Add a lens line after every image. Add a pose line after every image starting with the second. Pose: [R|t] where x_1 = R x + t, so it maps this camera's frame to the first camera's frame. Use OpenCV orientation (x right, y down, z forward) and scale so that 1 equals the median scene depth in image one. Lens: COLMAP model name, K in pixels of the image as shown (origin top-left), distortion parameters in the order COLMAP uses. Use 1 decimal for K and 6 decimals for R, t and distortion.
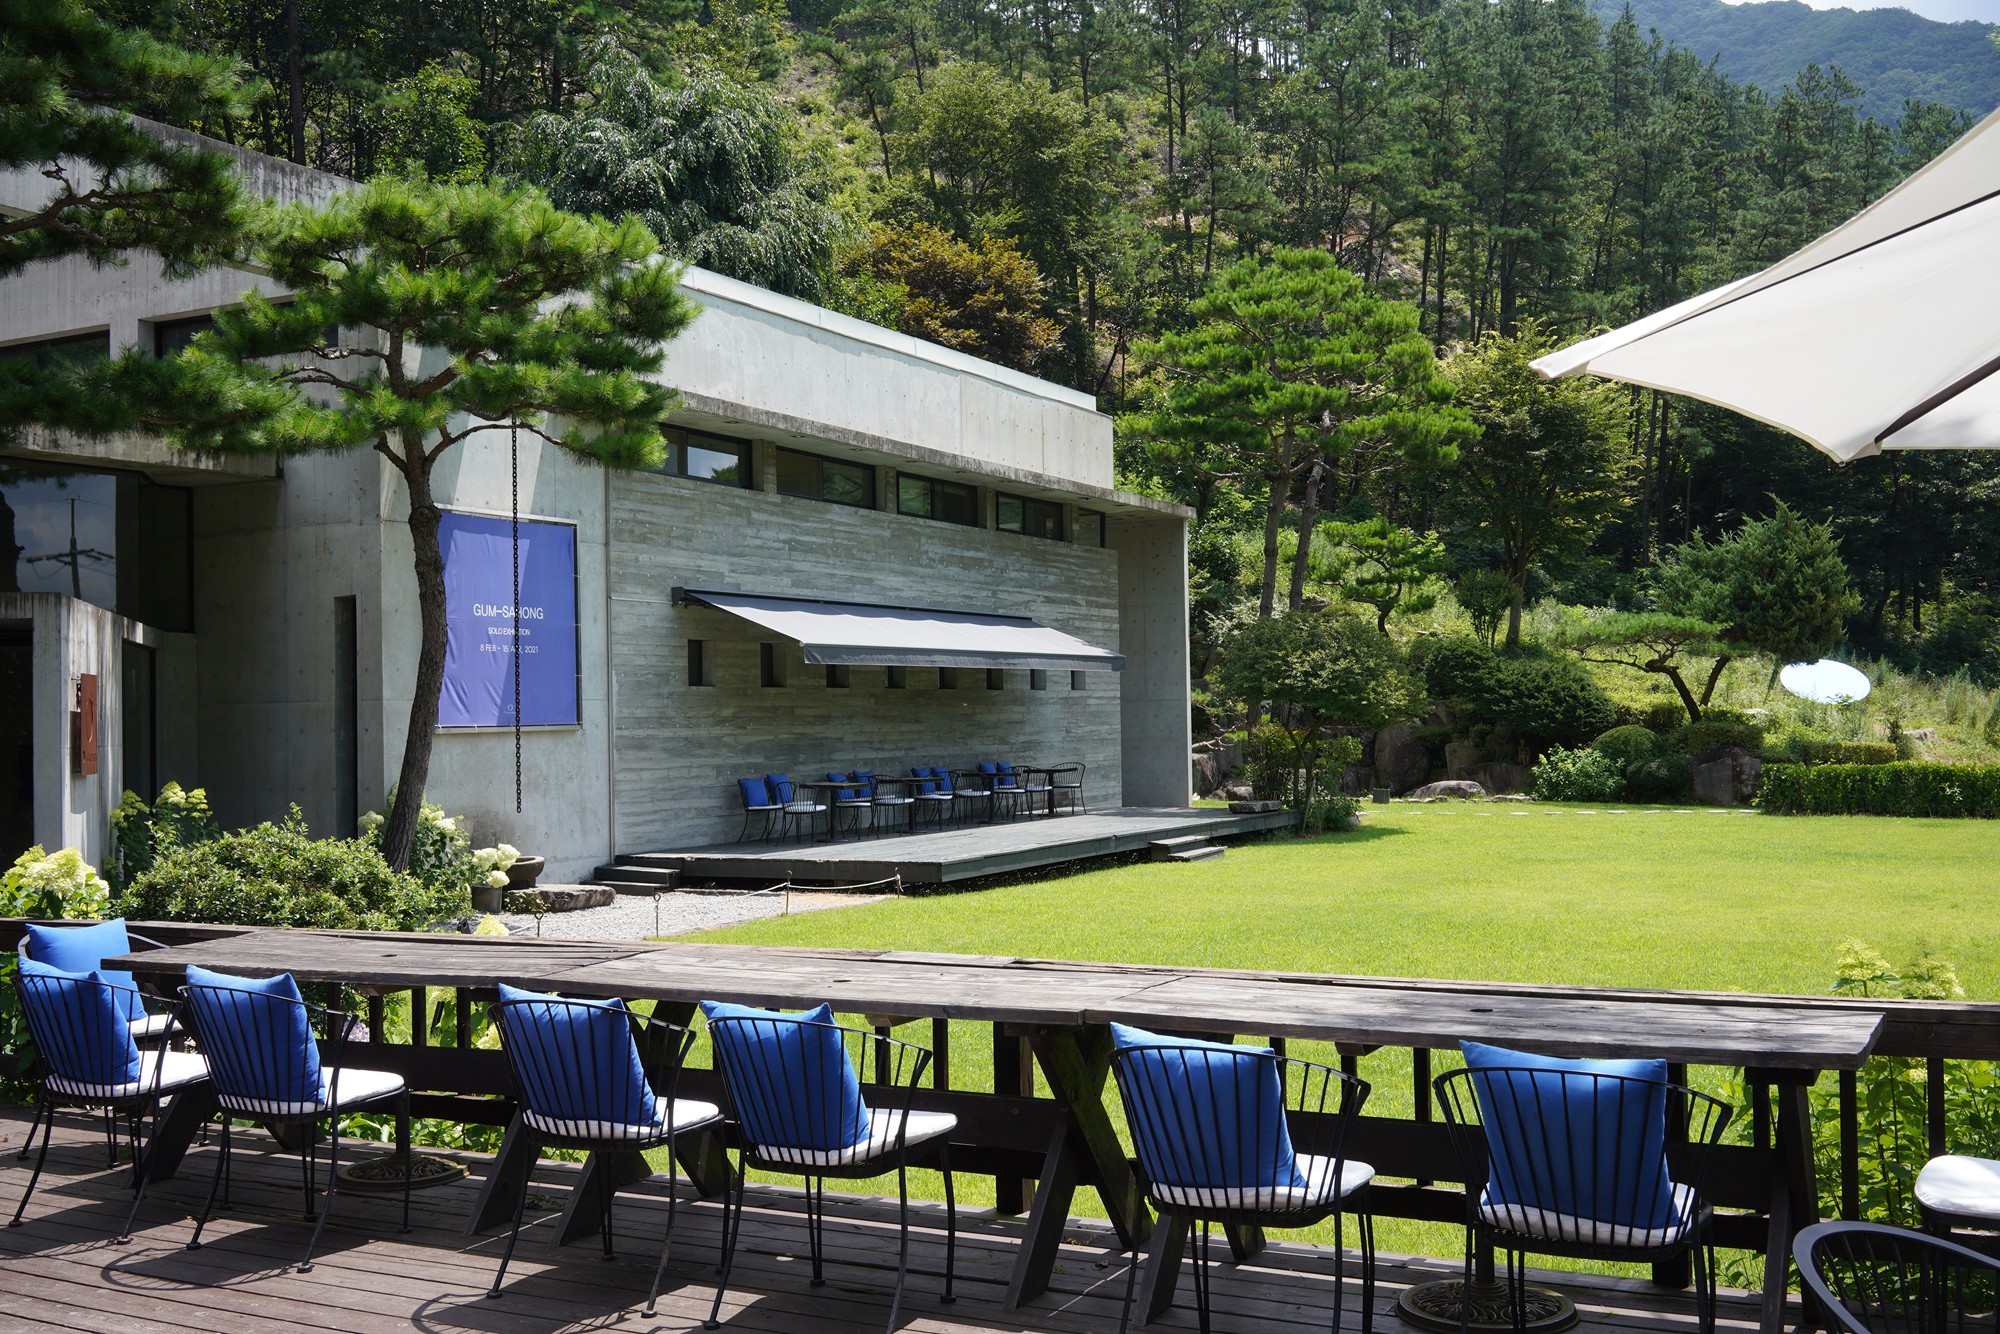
lens RADIAL K [[2017.0, 0, 991.7], [0, 2017.0, 677.0], [0, 0, 1]] dist [0.053380, -0.212685]
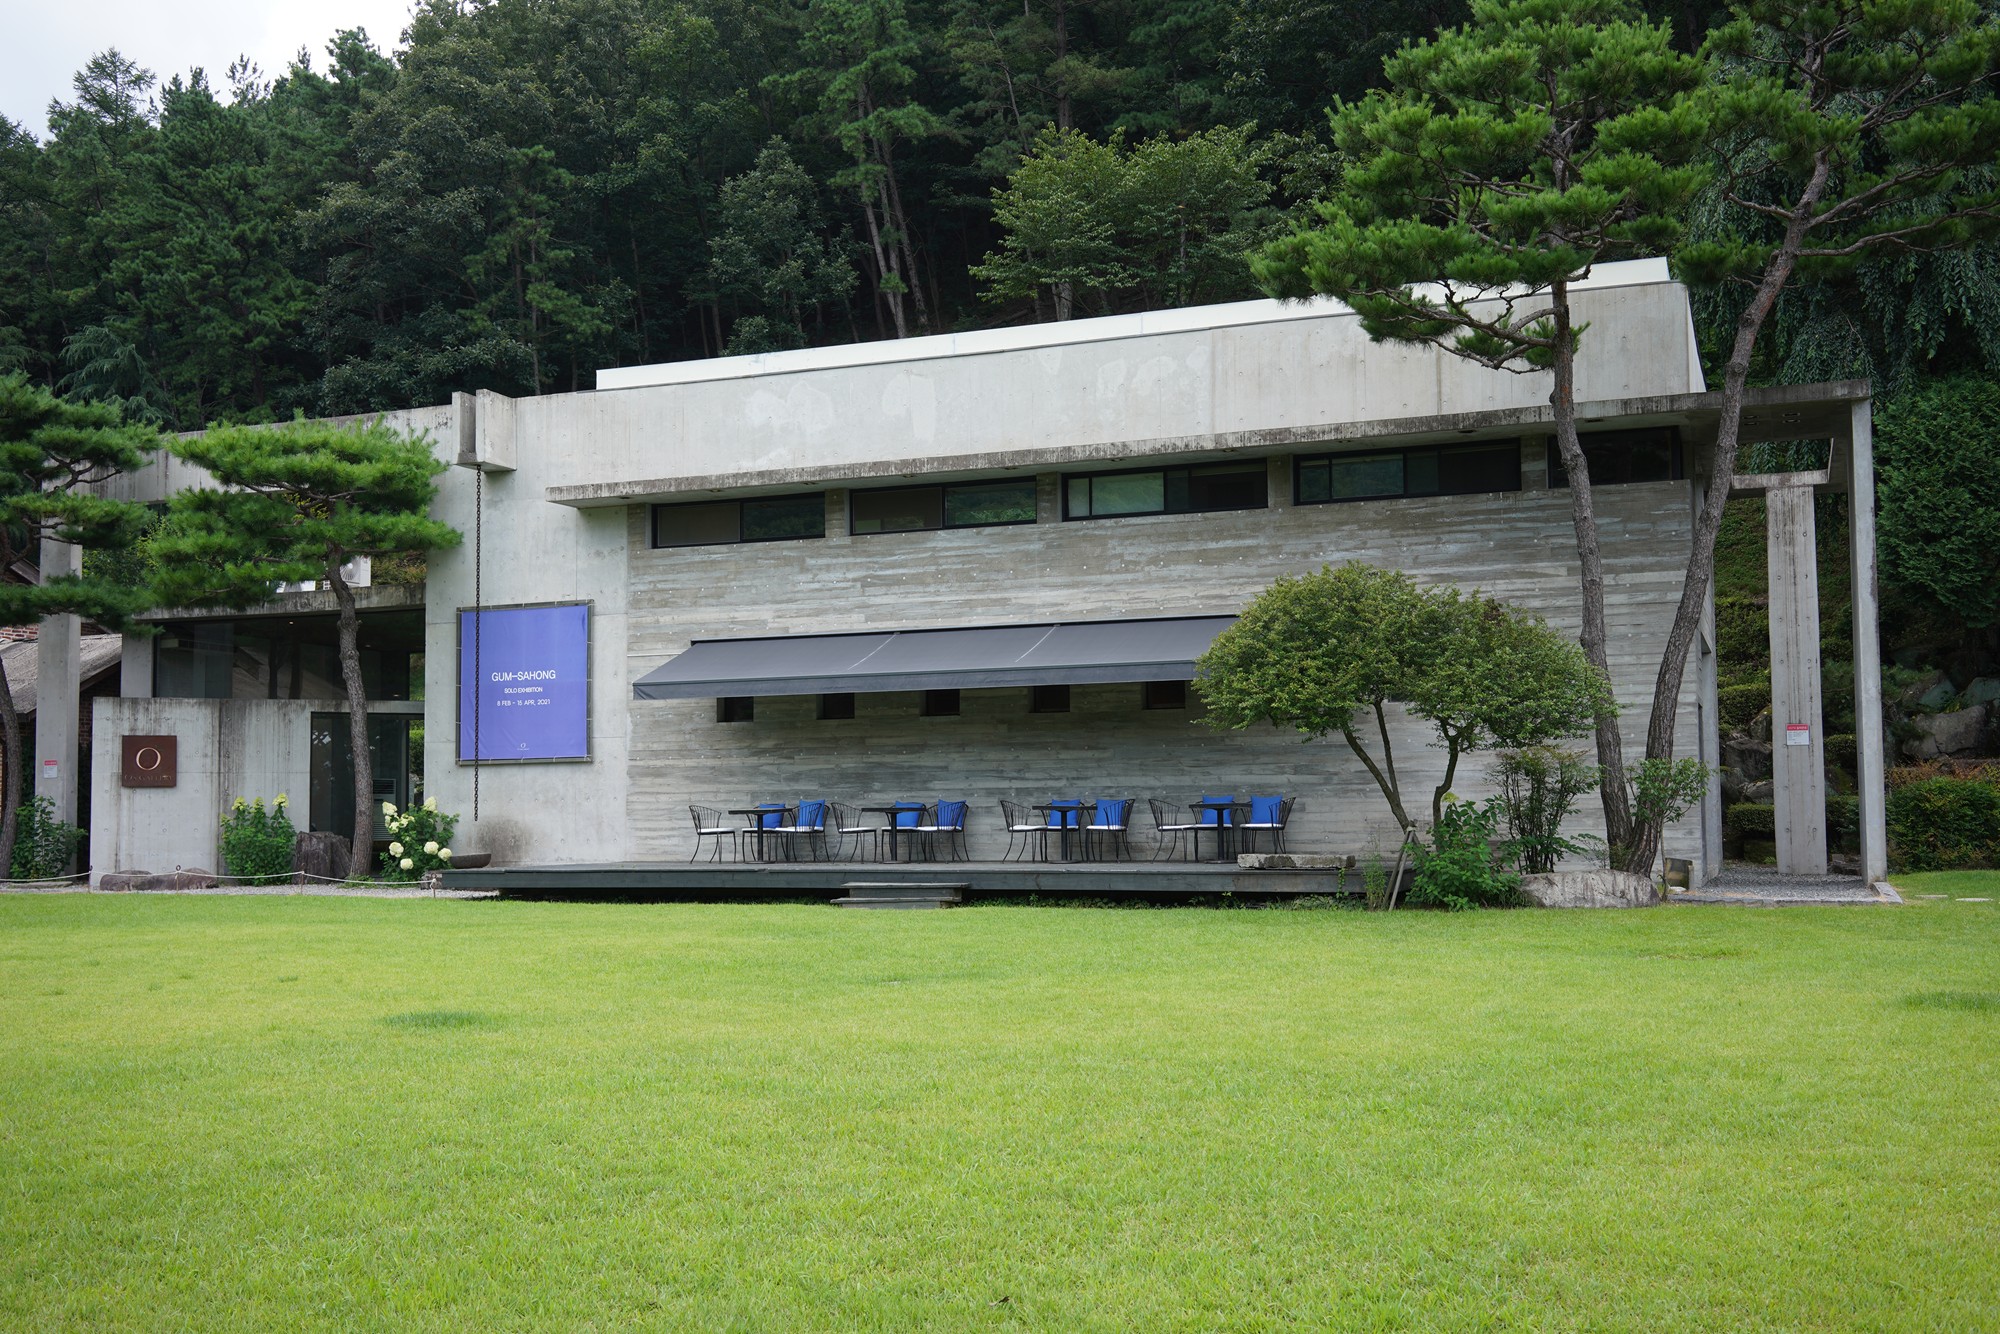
lens RADIAL K [[2017.0, 0, 991.7], [0, 2017.0, 677.0], [0, 0, 1]] dist [0.053380, -0.212685]
pose [[0.086852, -0.048819, -0.995024, 0.975317], [0.029759, 0.998480, -0.046391, 0.035313], [0.995777, -0.025582, 0.088173, 1.007459]]
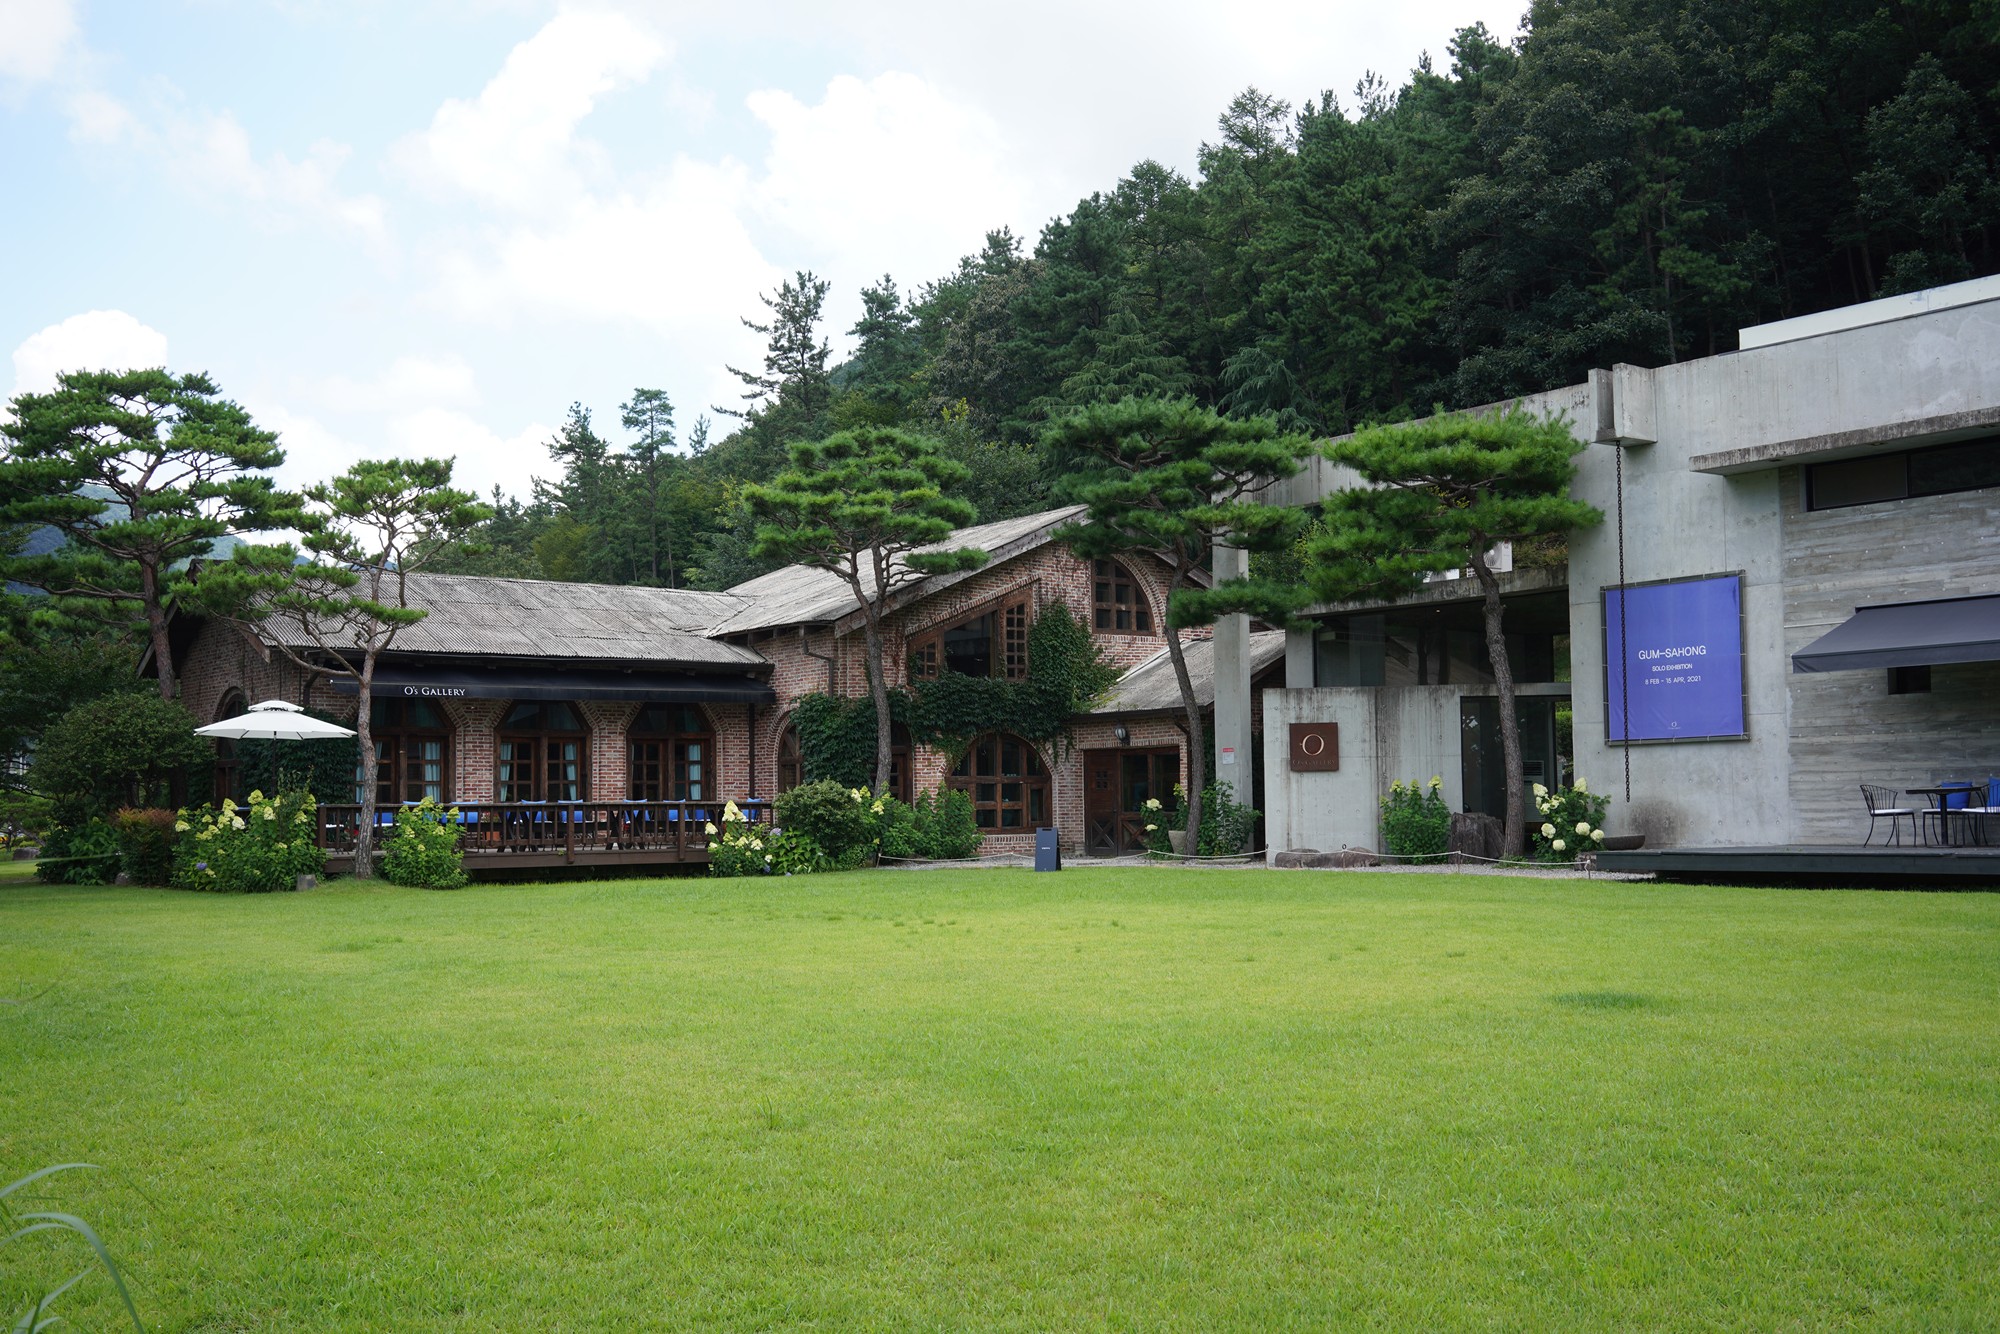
lens RADIAL K [[2017.0, 0, 991.7], [0, 2017.0, 677.0], [0, 0, 1]] dist [0.053380, -0.212685]
pose [[-0.444777, -0.033573, -0.895012, 0.977331], [0.040569, 0.997516, -0.057579, 0.035923], [0.894722, -0.061920, -0.442311, 1.001415]]
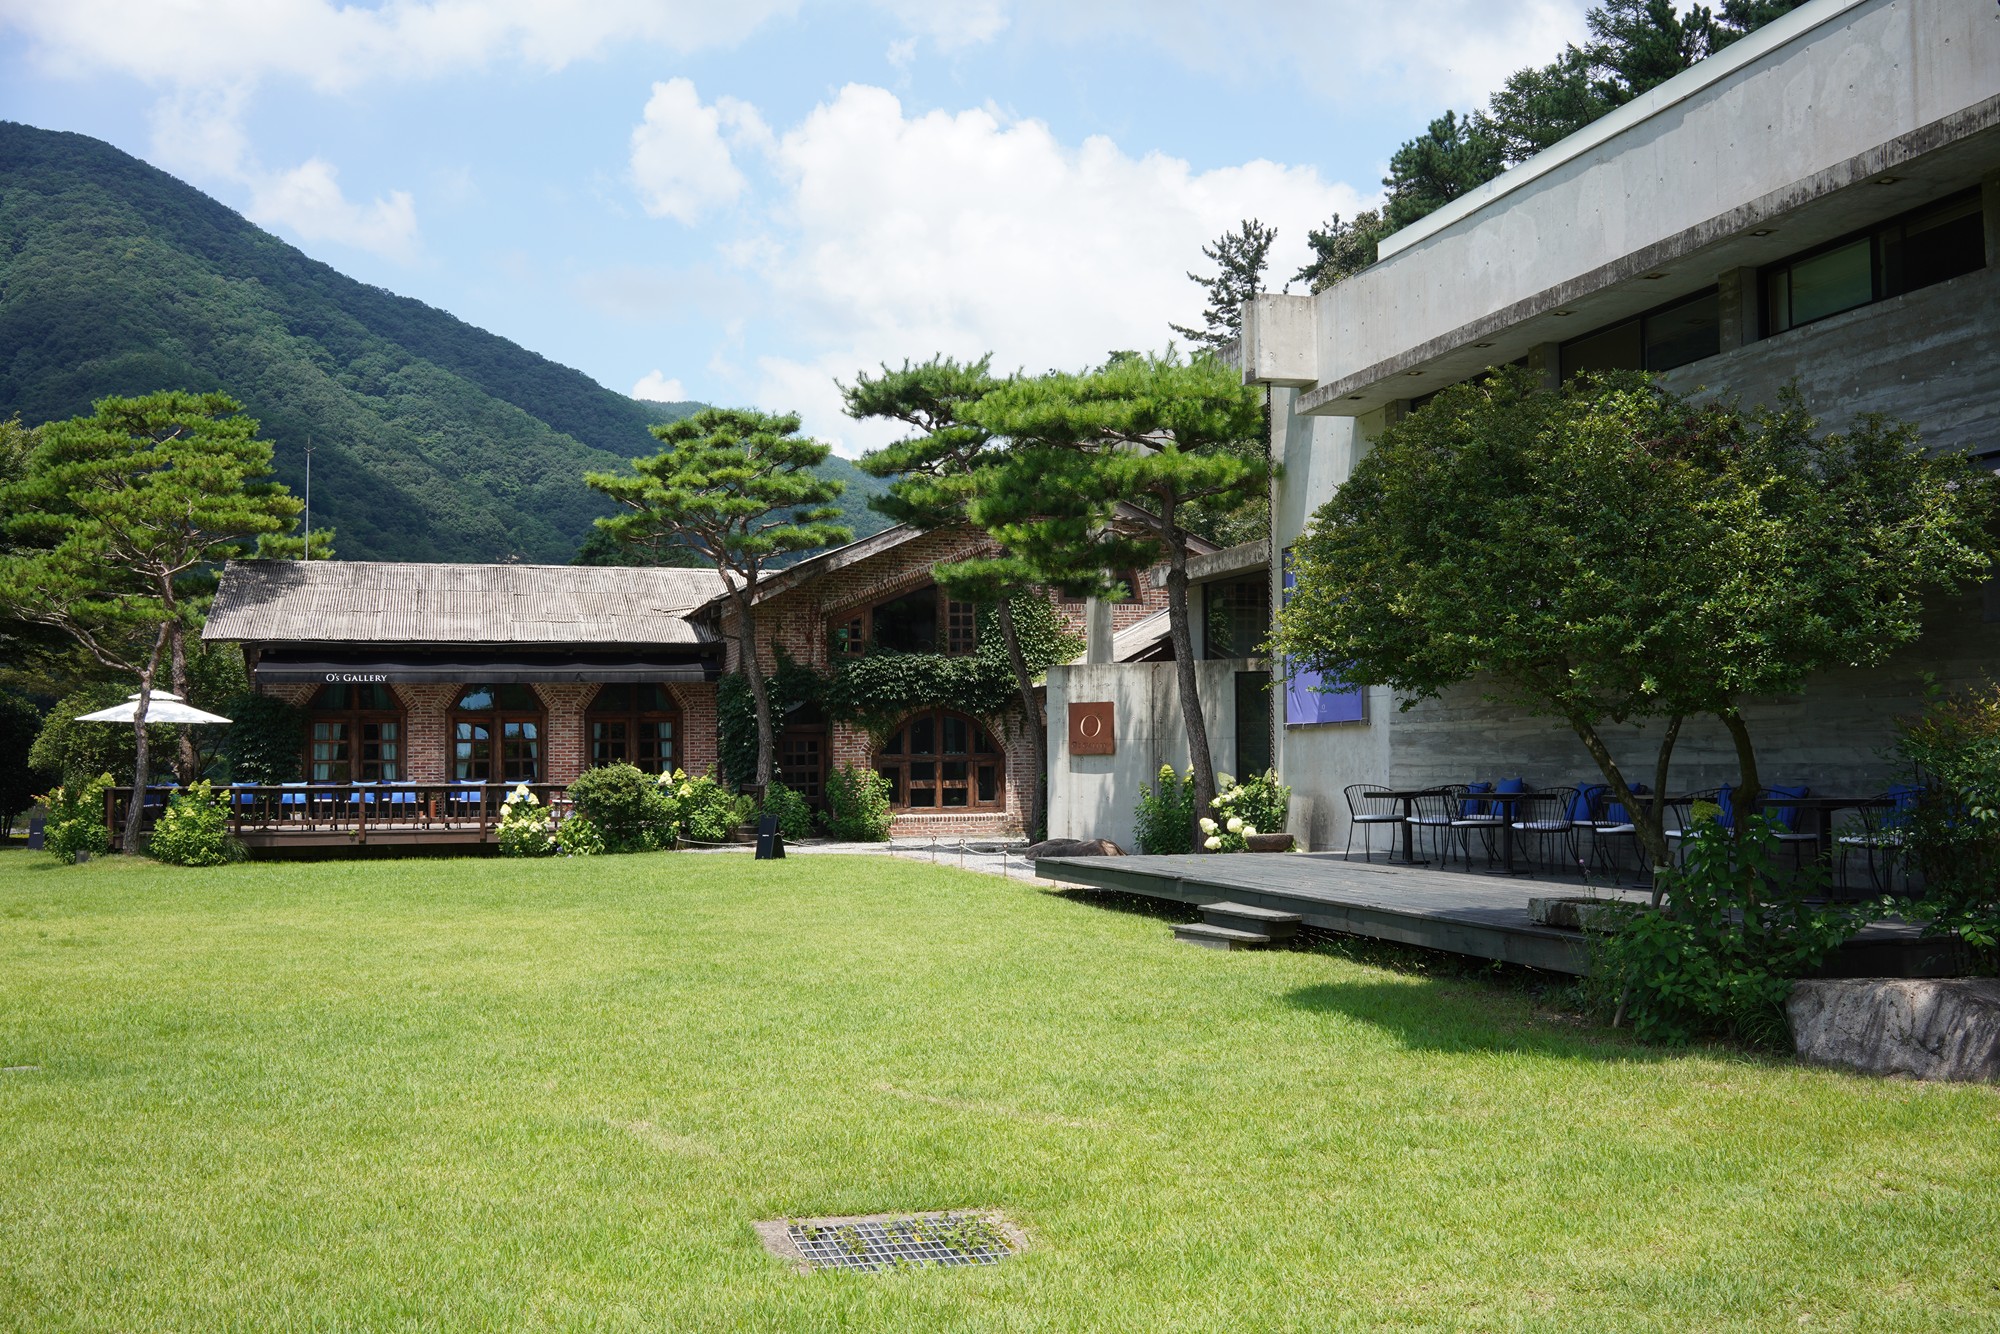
lens RADIAL K [[2017.0, 0, 991.7], [0, 2017.0, 677.0], [0, 0, 1]] dist [0.053380, -0.212685]
pose [[-0.737194, -0.004725, -0.675664, 0.574648], [0.037417, 0.998156, -0.047805, 0.038859], [0.674644, -0.060523, -0.735658, 1.450489]]
